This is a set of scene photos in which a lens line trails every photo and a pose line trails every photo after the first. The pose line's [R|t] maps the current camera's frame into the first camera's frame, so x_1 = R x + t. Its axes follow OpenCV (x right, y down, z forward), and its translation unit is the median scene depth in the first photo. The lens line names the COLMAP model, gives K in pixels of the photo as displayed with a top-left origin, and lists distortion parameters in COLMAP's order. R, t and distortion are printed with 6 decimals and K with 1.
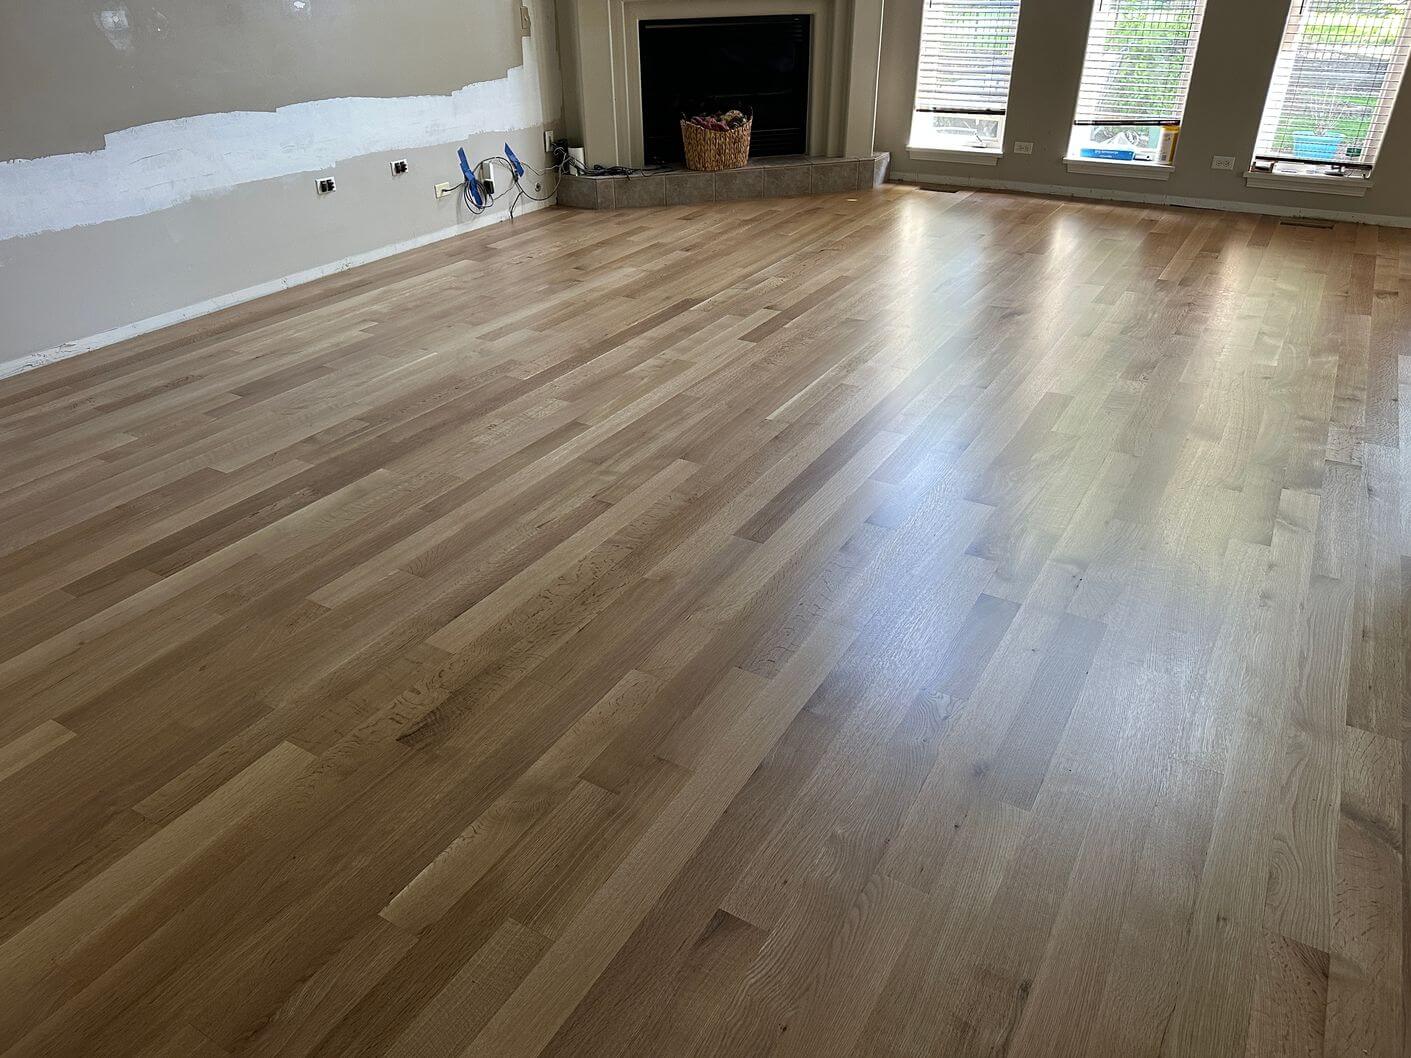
lens RADIAL K [[987.0, 0, 705.5], [0, 987.0, 529.0], [0, 0, 1]] dist [0.001851, 0.000415]
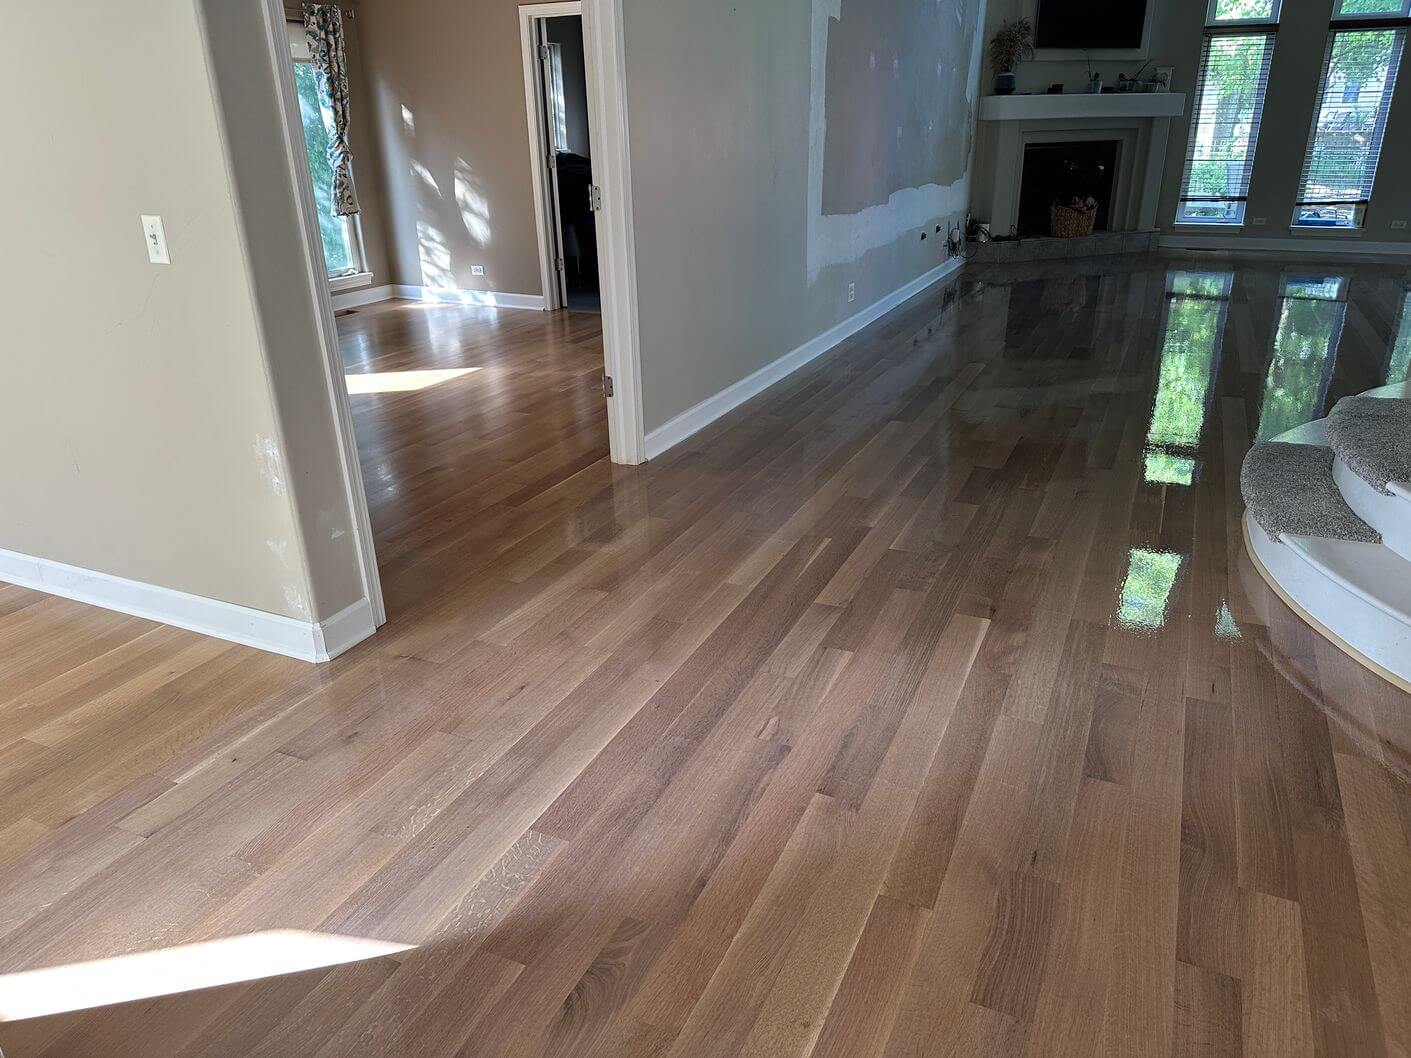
lens RADIAL K [[987.0, 0, 705.5], [0, 987.0, 529.0], [0, 0, 1]] dist [0.001851, 0.000415]
pose [[0.994812, -0.040403, 0.093361, -0.710487], [0.053799, 0.987857, -0.145755, 0.268915], [-0.086338, 0.150022, 0.984906, -0.372777]]
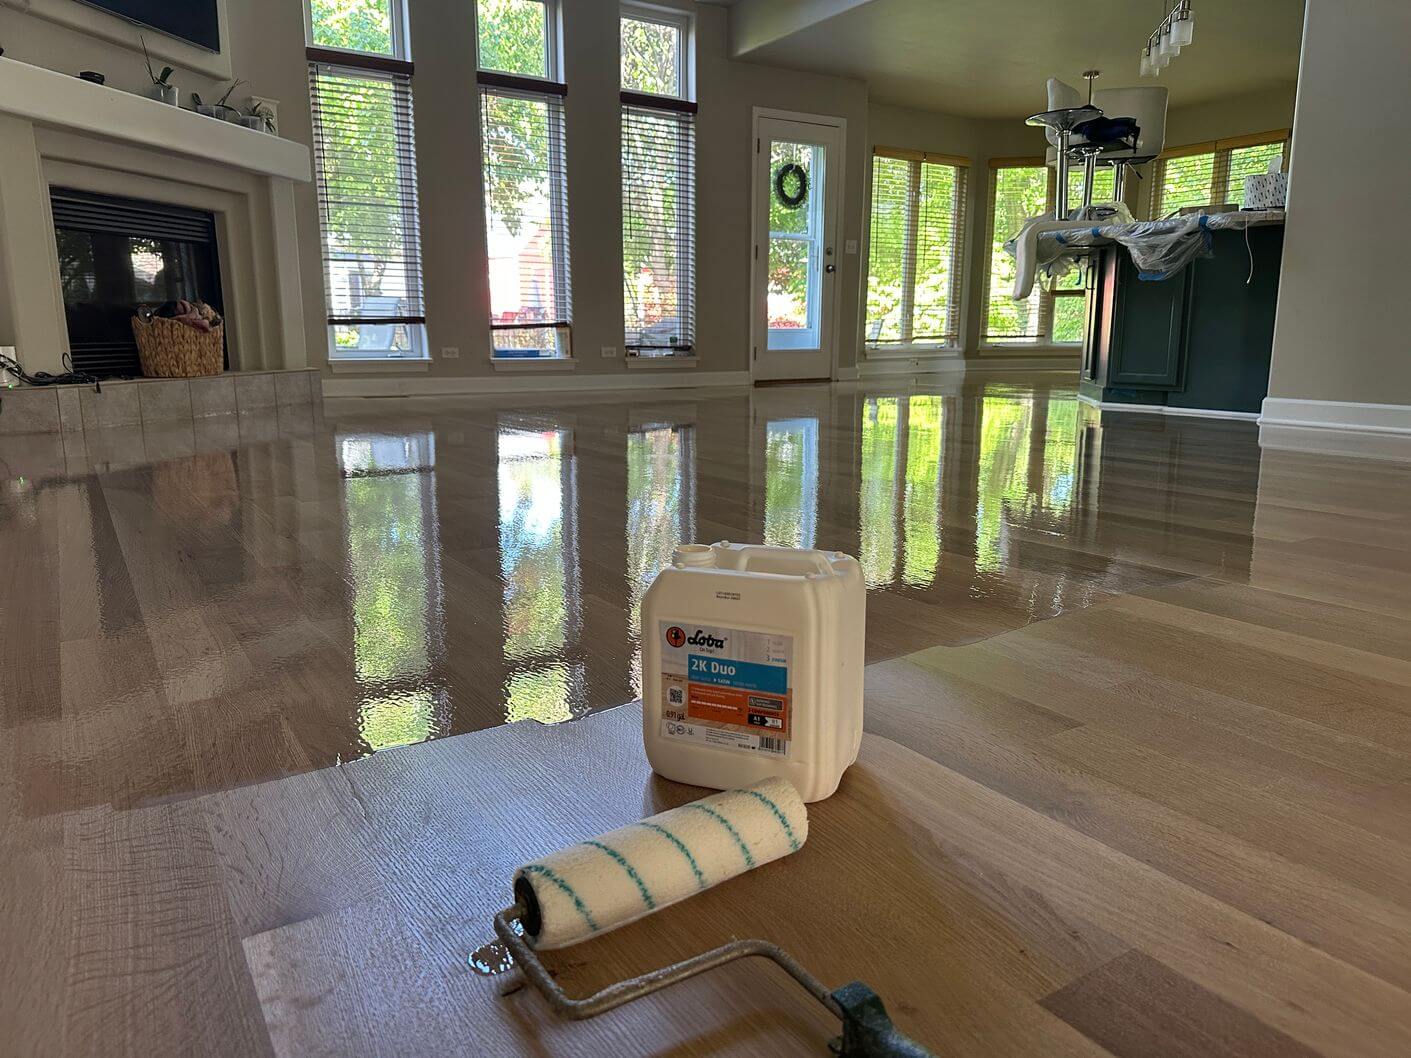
lens RADIAL K [[987.0, 0, 705.5], [0, 987.0, 529.0], [0, 0, 1]] dist [0.001851, 0.000415]
pose [[0.442498, -0.159409, 0.882488, -0.498536], [0.446152, 0.892776, -0.062442, -0.043656], [-0.777910, 0.421354, 0.466172, 0.405830]]
